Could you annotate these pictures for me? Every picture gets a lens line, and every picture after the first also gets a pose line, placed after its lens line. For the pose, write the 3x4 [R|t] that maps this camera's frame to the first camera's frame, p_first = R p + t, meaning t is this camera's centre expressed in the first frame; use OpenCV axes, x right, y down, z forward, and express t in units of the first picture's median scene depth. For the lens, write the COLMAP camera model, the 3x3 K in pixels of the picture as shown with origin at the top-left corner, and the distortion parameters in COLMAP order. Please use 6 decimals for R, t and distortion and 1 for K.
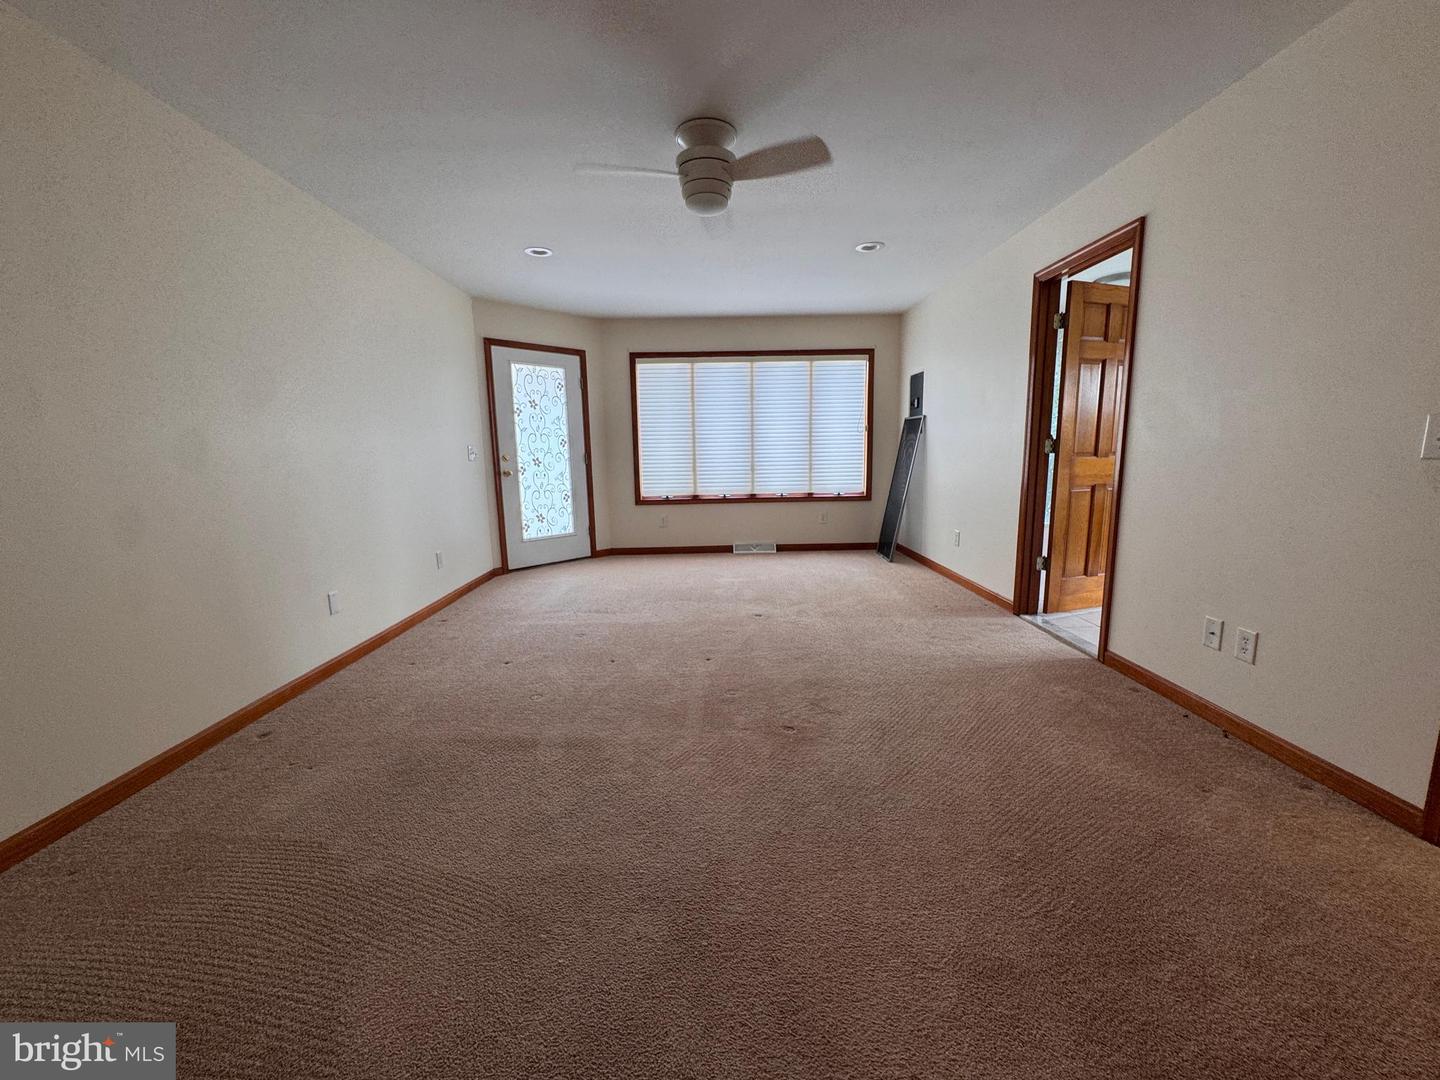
lens RADIAL K [[576.2, 0, 721.7], [0, 576.2, 541.1], [0, 0, 1]] dist [-0.005101, 0.000174]
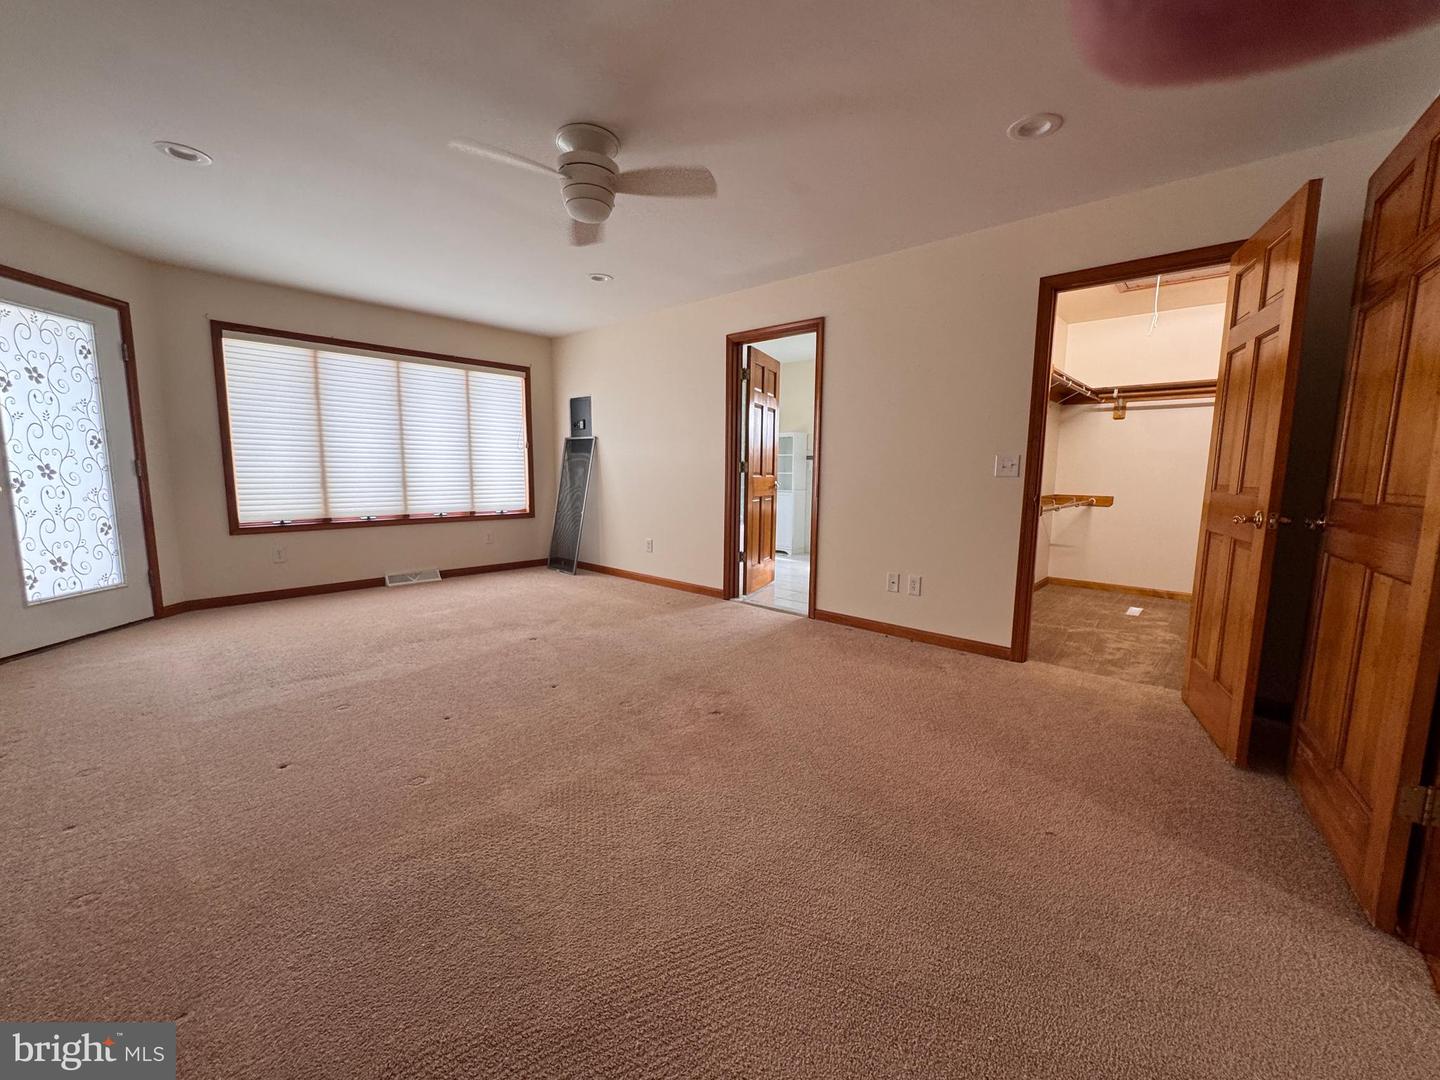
lens RADIAL K [[576.2, 0, 721.7], [0, 576.2, 541.1], [0, 0, 1]] dist [-0.005101, 0.000174]
pose [[0.686329, -0.064076, 0.724463, -0.281483], [0.090838, 0.995864, 0.002024, -0.002232], [-0.721596, 0.064420, 0.689311, 0.088966]]
